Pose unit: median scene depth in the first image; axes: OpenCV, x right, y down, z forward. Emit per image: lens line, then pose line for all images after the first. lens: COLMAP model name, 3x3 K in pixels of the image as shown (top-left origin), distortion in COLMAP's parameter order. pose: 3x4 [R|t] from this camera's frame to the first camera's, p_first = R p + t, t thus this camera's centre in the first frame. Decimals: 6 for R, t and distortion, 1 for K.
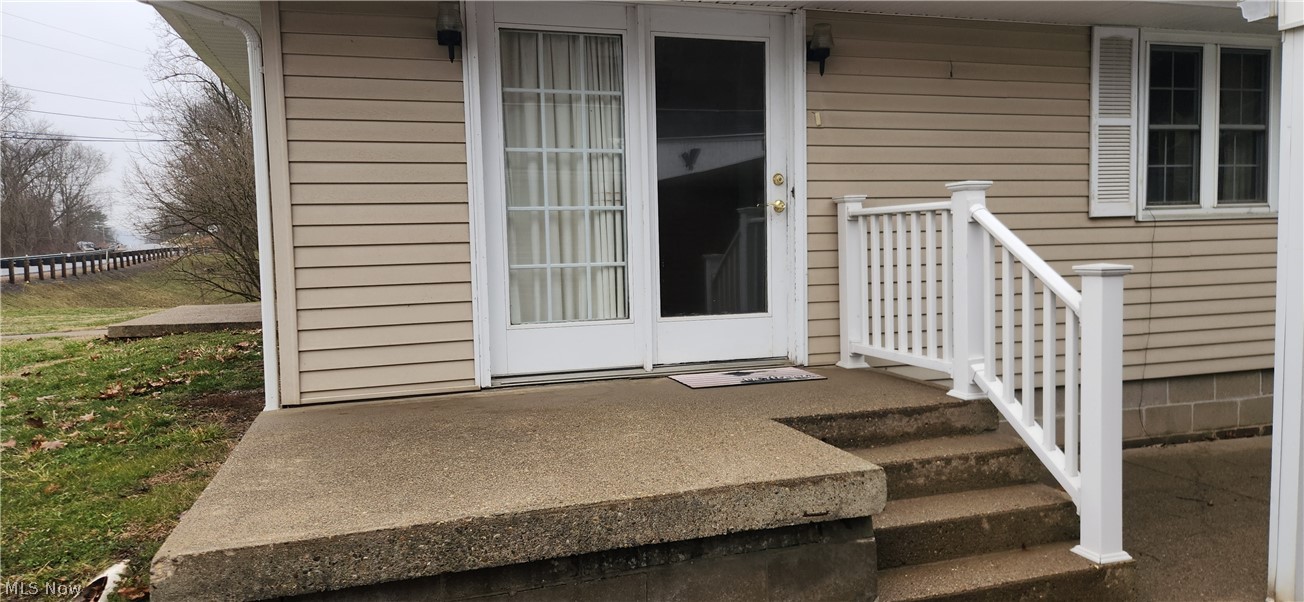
lens RADIAL K [[869.3, 0, 645.3], [0, 869.3, 301.2], [0, 0, 1]] dist [0.073514, -0.062105]
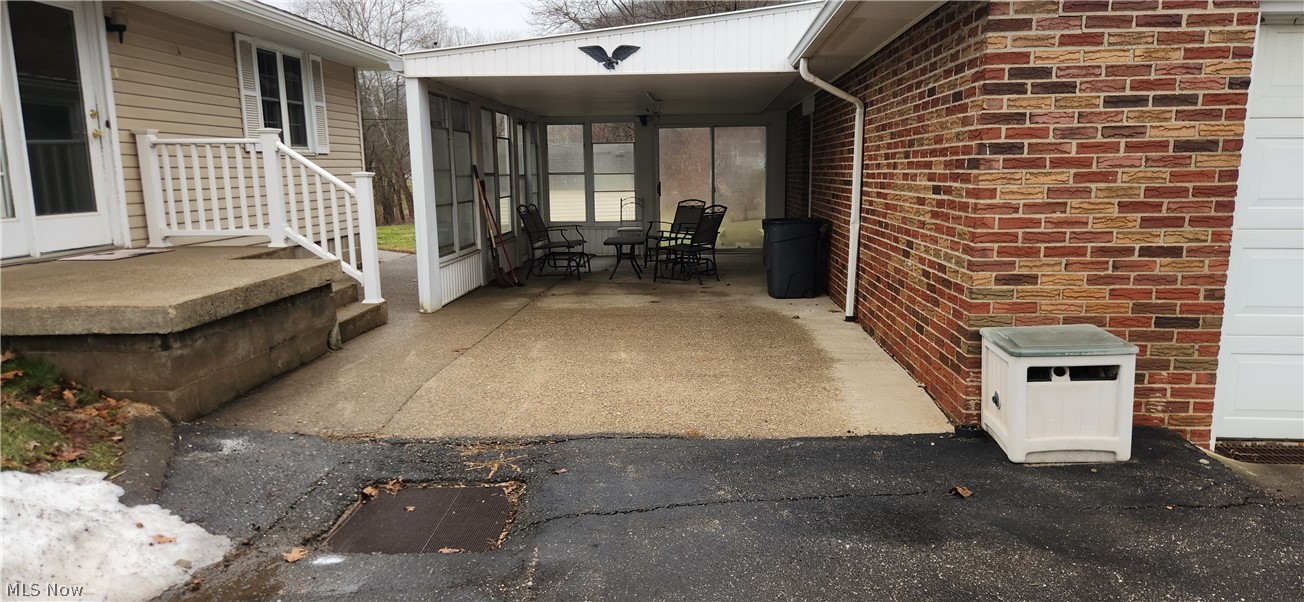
lens RADIAL K [[869.3, 0, 645.3], [0, 869.3, 301.2], [0, 0, 1]] dist [0.073514, -0.062105]
pose [[0.358976, -0.124212, 0.925045, -0.874756], [0.064941, 0.992027, 0.108005, 0.058799], [-0.931085, 0.021302, 0.364181, -0.314525]]
